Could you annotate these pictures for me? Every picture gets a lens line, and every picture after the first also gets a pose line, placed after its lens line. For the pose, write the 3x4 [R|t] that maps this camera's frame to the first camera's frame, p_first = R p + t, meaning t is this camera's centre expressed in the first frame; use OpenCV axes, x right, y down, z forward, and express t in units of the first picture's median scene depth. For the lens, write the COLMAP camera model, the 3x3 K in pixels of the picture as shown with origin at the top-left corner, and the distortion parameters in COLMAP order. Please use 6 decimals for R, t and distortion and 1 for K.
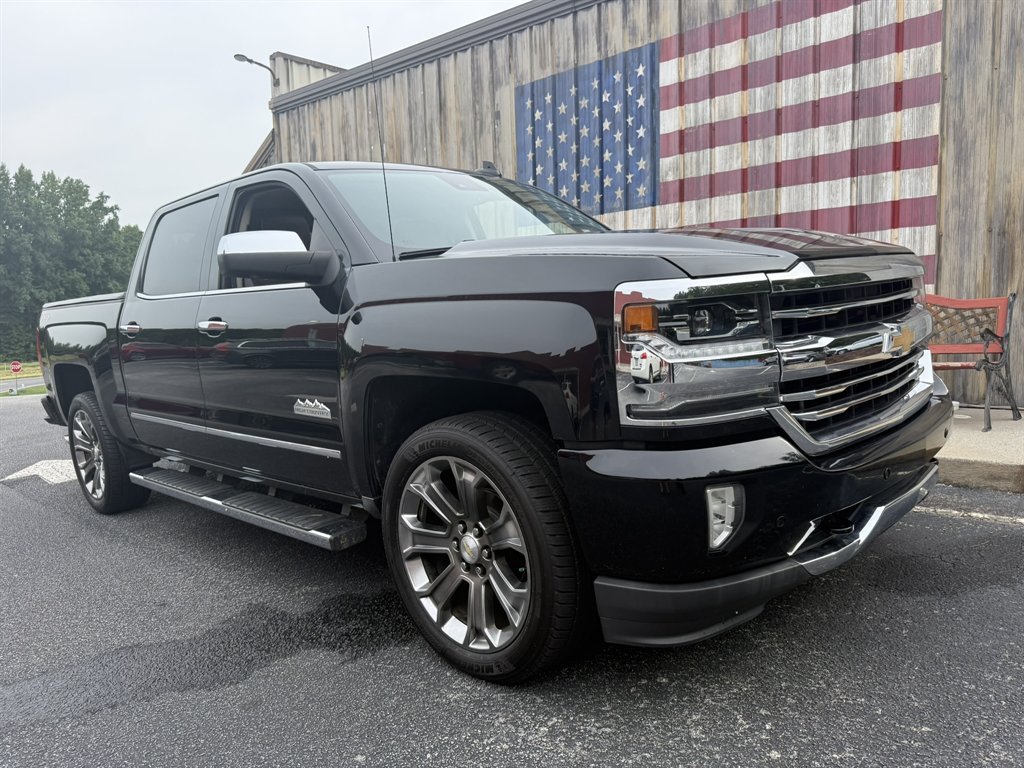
lens RADIAL K [[755.6, 0, 512.7], [0, 755.6, 387.7], [0, 0, 1]] dist [0.011280, -0.021378]
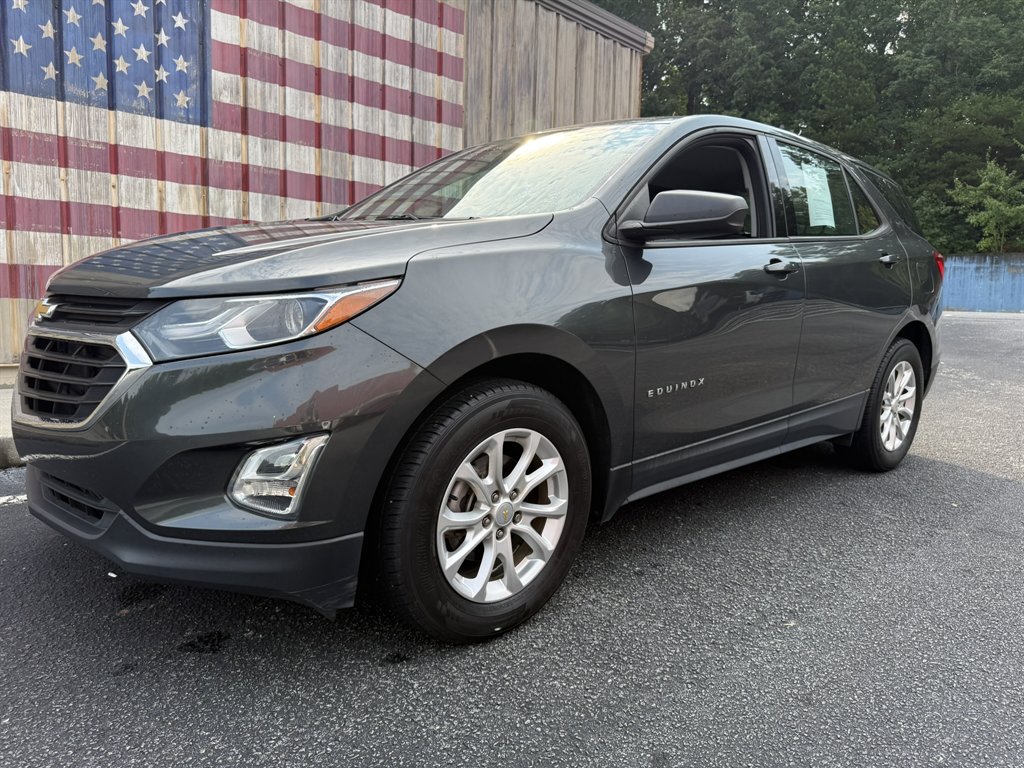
lens RADIAL K [[737.0, 0, 516.1], [0, 737.0, 385.4], [0, 0, 1]] dist [0.004413, -0.004710]
pose [[0.048531, -0.064011, 0.996768, -0.580558], [0.072212, 0.995558, 0.060417, 0.001442], [-0.996208, 0.069047, 0.052938, 0.670417]]
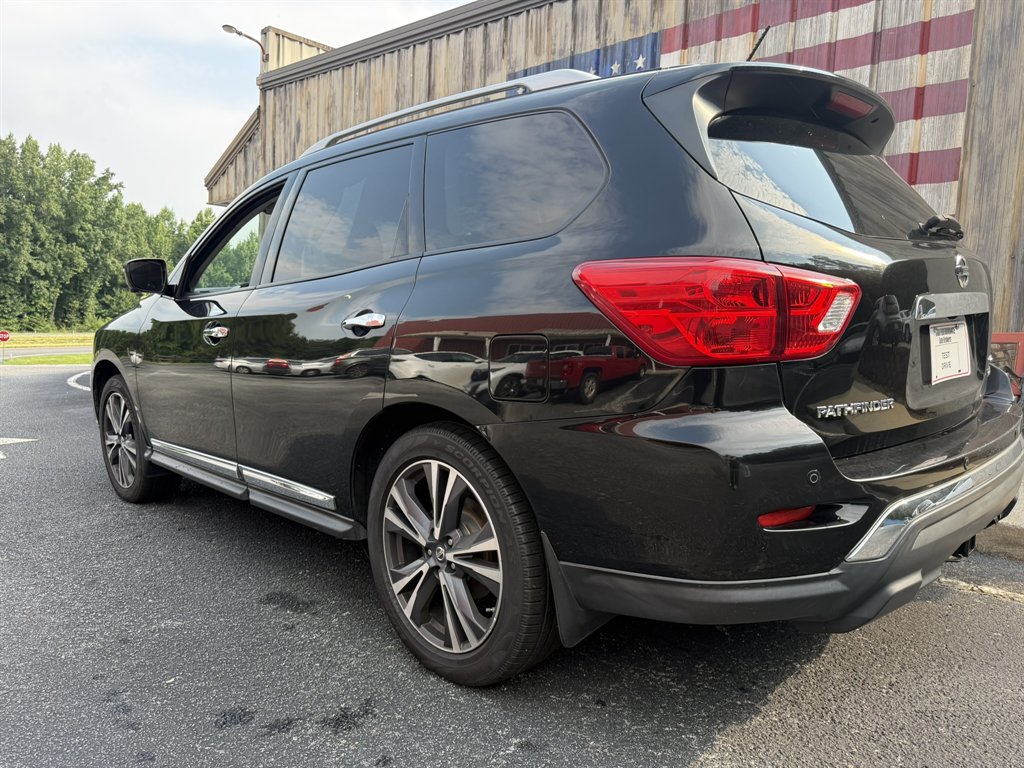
lens RADIAL K [[756.1, 0, 505.2], [0, 756.1, 382.5], [0, 0, 1]] dist [0.000770, -0.006523]
pose [[0.997408, 0.071930, -0.001667, 0.034739], [-0.071946, 0.997310, -0.014004, -0.003835], [0.000655, 0.014087, 0.999901, 0.083306]]
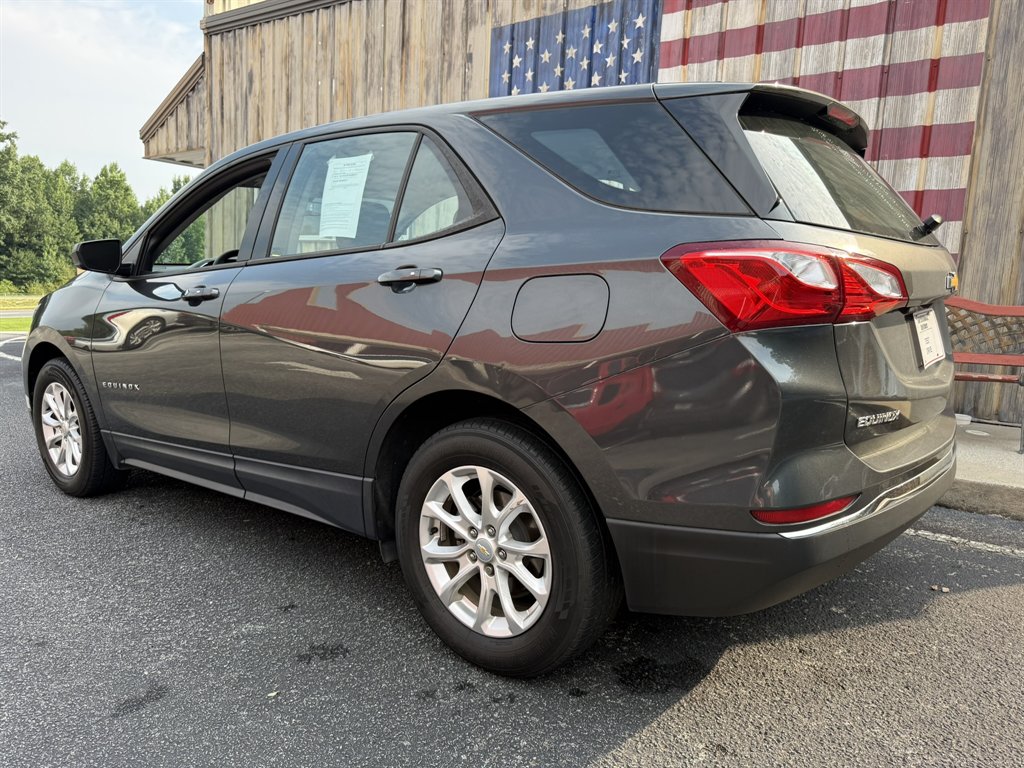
lens RADIAL K [[756.6, 0, 512.8], [0, 756.6, 388.9], [0, 0, 1]] dist [-0.001940, -0.004350]
pose [[0.991670, 0.064685, 0.111380, -0.052300], [-0.068587, 0.997146, 0.031559, -0.003752], [-0.109021, -0.038936, 0.993277, 0.113986]]
